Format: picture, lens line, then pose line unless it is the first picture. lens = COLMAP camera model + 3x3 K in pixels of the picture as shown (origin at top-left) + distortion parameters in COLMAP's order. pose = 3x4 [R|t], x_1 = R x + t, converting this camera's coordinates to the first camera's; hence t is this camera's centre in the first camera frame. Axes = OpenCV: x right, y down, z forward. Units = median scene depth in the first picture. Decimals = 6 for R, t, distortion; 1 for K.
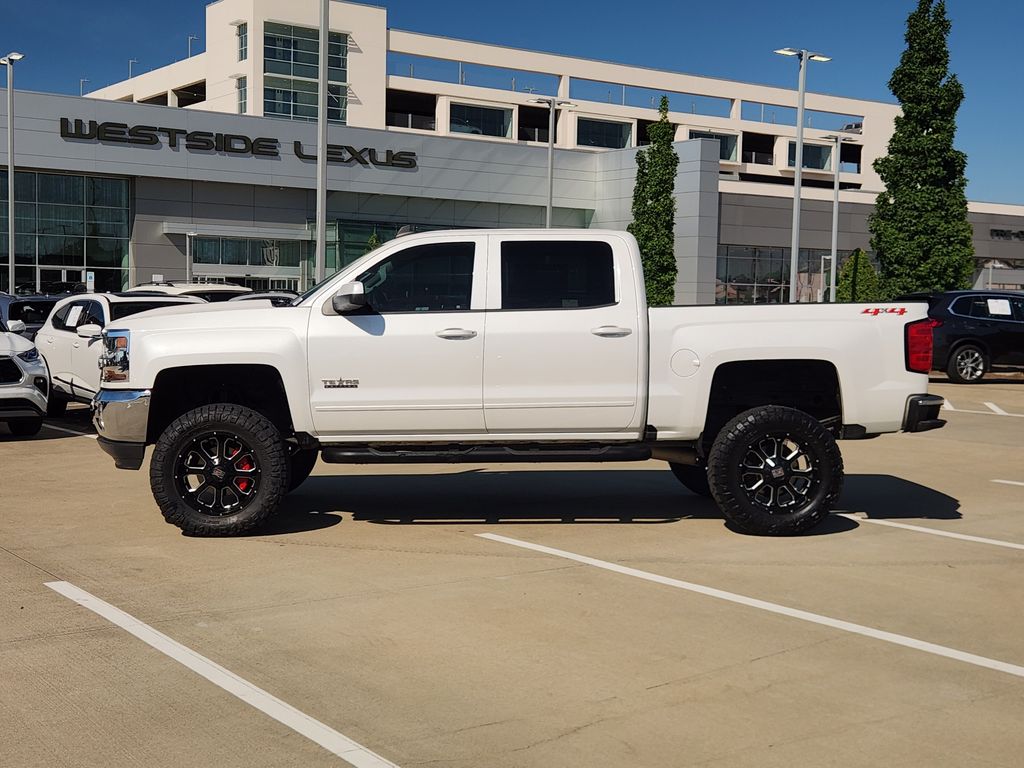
lens RADIAL K [[1380.1, 0, 512.0], [0, 1380.1, 384.0], [0, 0, 1]] dist [0.143193, -0.009387]
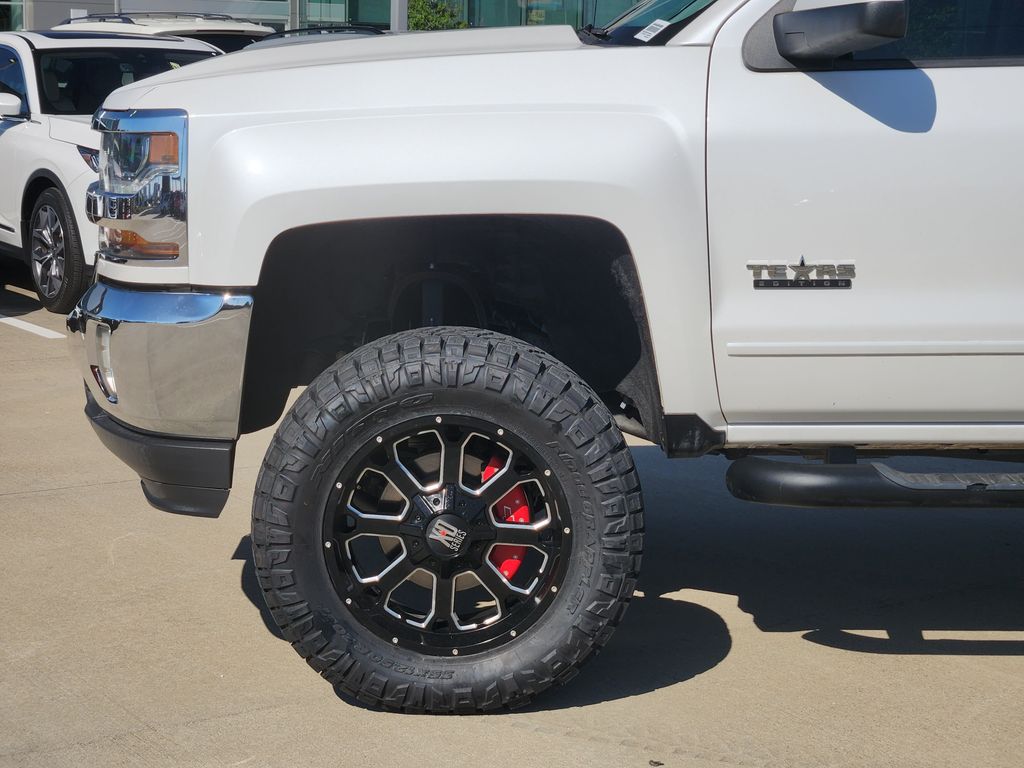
lens RADIAL K [[2003.0, 0, 512.0], [0, 2003.0, 384.0], [0, 0, 1]] dist [-0.607494, 6.189352]
pose [[0.999837, 0.008809, -0.015779, -0.186930], [-0.007188, 0.994966, 0.099957, -0.021783], [0.016580, -0.099827, 0.994867, 0.513285]]
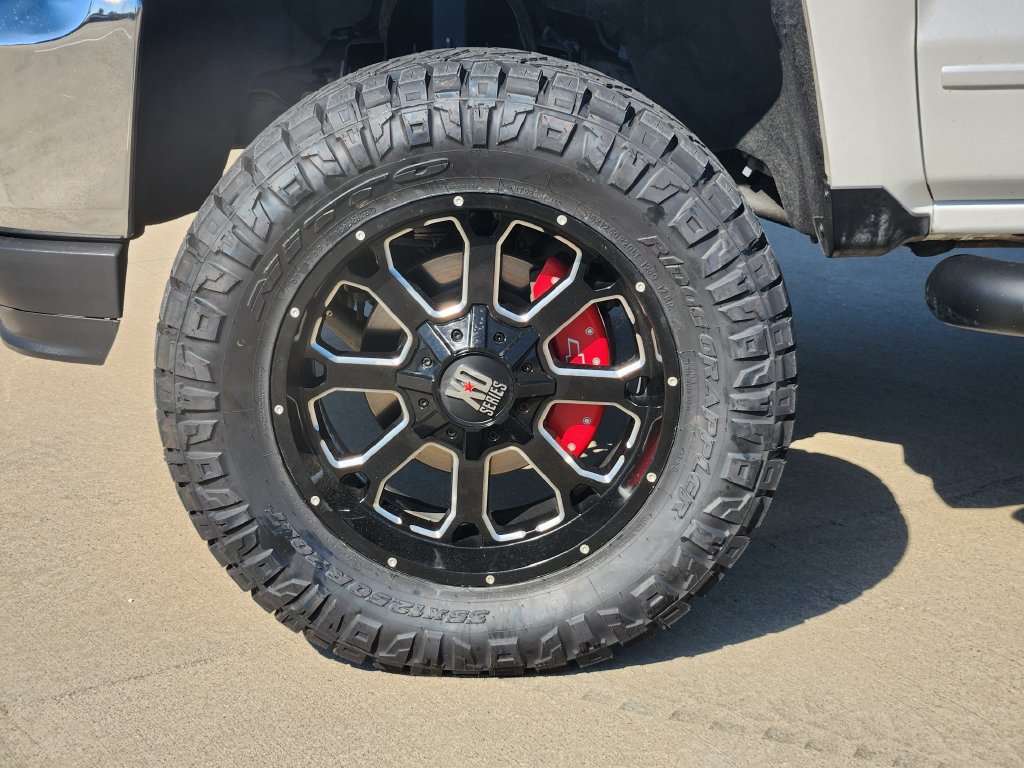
lens RADIAL K [[2184.6, 0, 512.0], [0, 2184.6, 384.0], [0, 0, 1]] dist [-0.664990, 9.307658]
pose [[0.999382, 0.001299, -0.035120, -0.193247], [0.006231, 0.976933, 0.213454, -0.006321], [0.034587, -0.213541, 0.976322, 0.678137]]
